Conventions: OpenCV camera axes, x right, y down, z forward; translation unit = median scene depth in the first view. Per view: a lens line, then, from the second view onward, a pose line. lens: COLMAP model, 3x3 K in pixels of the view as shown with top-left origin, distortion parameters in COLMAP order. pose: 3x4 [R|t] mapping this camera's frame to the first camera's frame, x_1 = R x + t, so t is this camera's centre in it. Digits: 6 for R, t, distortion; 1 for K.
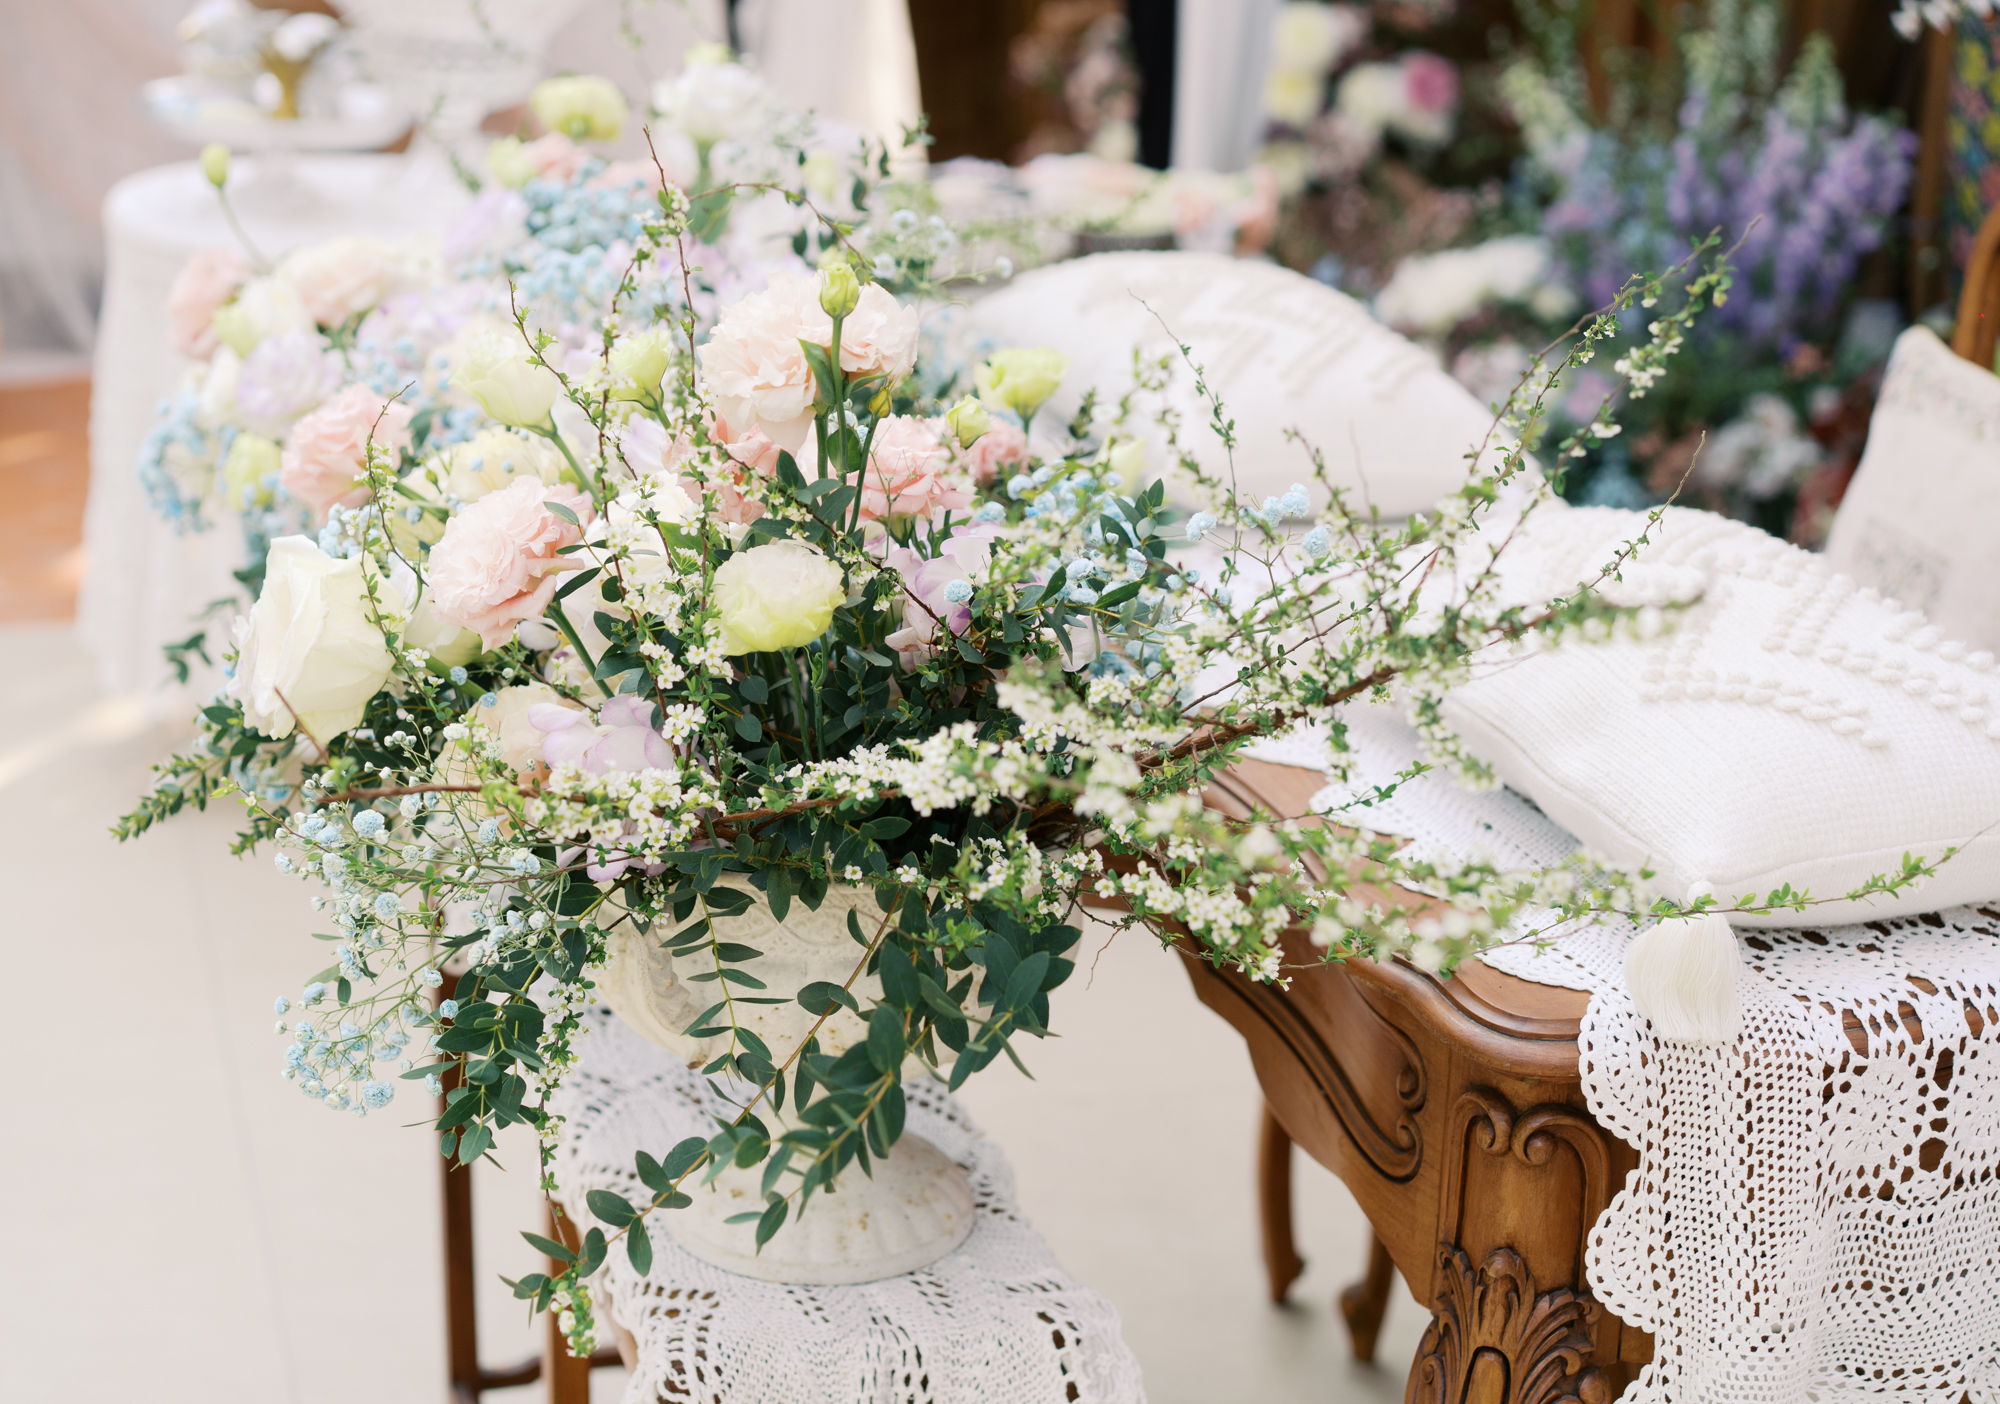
lens RADIAL K [[3250.2, 0, 1000.0], [0, 3250.2, 702.0], [0, 0, 1]] dist [-0.089508, -0.019955]
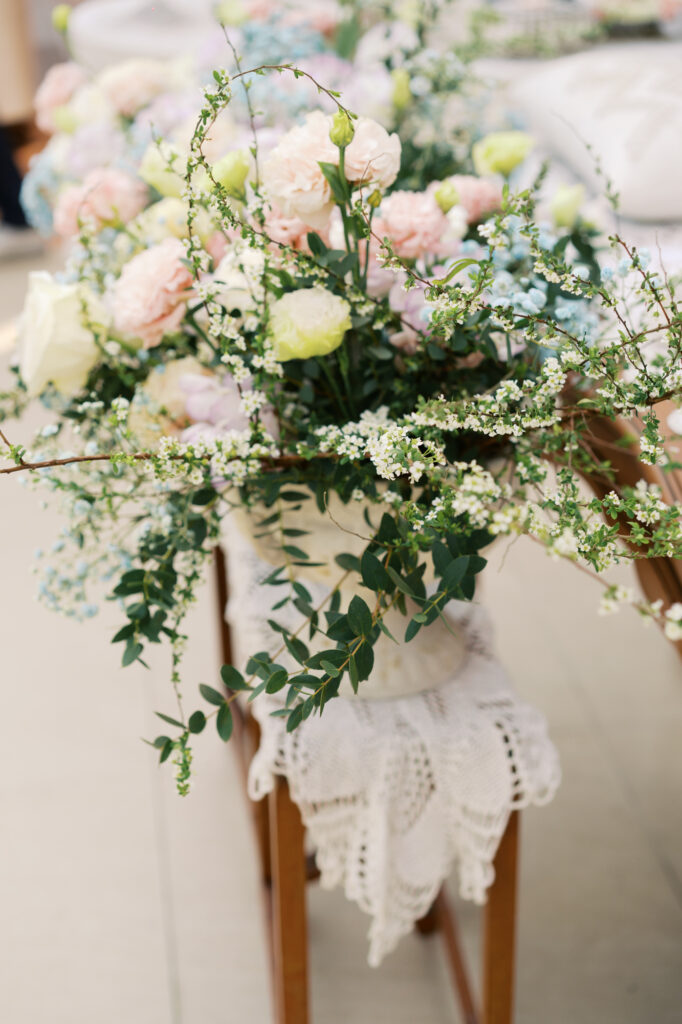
lens RADIAL K [[1644.0, 0, 343.2], [0, 1644.0, 532.8], [0, 0, 1]] dist [-0.042222, 0.033552]
pose [[0.989866, 0.018074, -0.140847, 0.063523], [0.005223, 0.986561, 0.163307, -0.062510], [0.141906, -0.162388, 0.976470, 0.193847]]
